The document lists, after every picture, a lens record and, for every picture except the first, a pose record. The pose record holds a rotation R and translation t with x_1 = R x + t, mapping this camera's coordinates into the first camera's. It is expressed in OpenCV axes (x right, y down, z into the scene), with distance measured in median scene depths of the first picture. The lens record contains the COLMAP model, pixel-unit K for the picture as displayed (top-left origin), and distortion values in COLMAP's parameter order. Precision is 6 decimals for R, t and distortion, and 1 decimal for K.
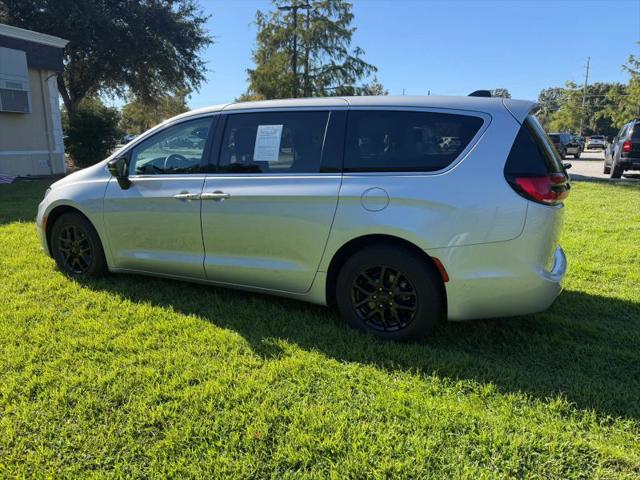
lens RADIAL K [[447.9, 0, 320.0], [0, 447.9, 240.0], [0, 0, 1]] dist [0.042748, -0.048659]
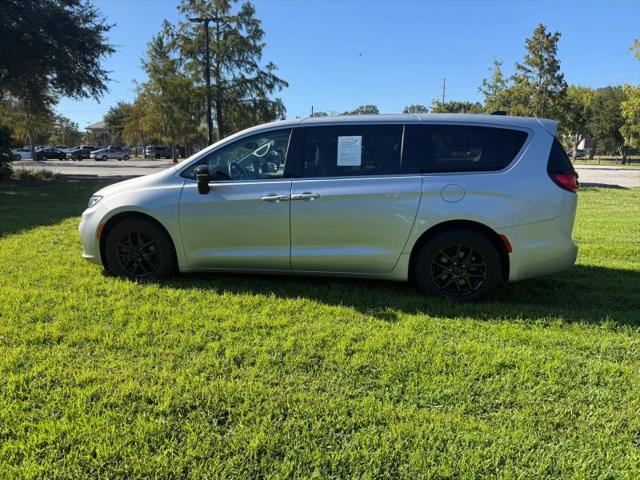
lens RADIAL K [[447.6, 0, 319.6], [0, 447.6, 248.3], [0, 0, 1]] dist [0.033981, -0.042623]
pose [[0.969070, -0.053065, 0.241013, -0.403649], [0.055298, 0.998467, -0.002506, 0.035116], [-0.240511, 0.015756, 0.970519, -0.116505]]
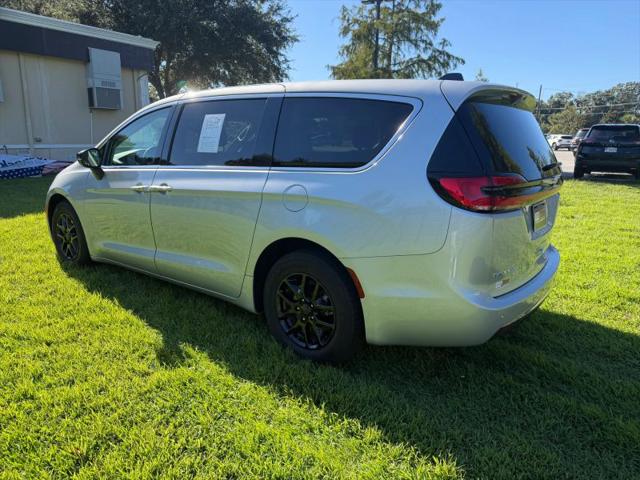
lens RADIAL K [[447.9, 0, 320.0], [0, 447.9, 240.0], [0, 0, 1]] dist [0.042748, -0.048659]
pose [[0.977115, 0.055464, -0.205351, 0.250746], [-0.054368, 0.998461, 0.010982, -0.014445], [0.205644, 0.000434, 0.978627, 0.107077]]
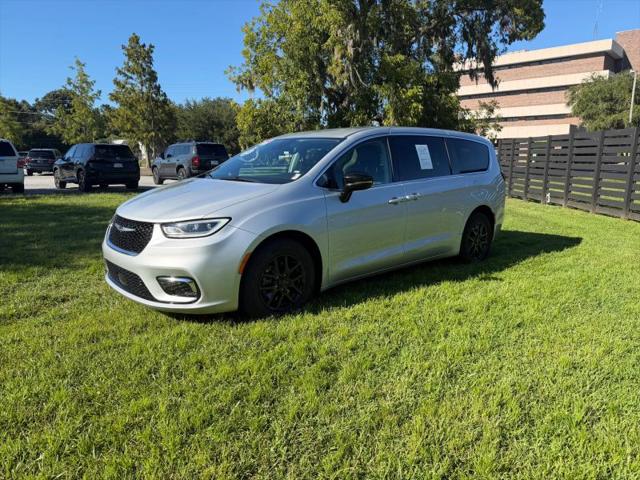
lens RADIAL K [[447.9, 0, 320.0], [0, 447.9, 240.0], [0, 0, 1]] dist [0.042748, -0.048659]
pose [[0.417152, -0.166103, 0.893529, -1.308371], [0.196442, 0.976395, 0.089797, -0.123568], [-0.887353, 0.138068, 0.439935, 0.567235]]
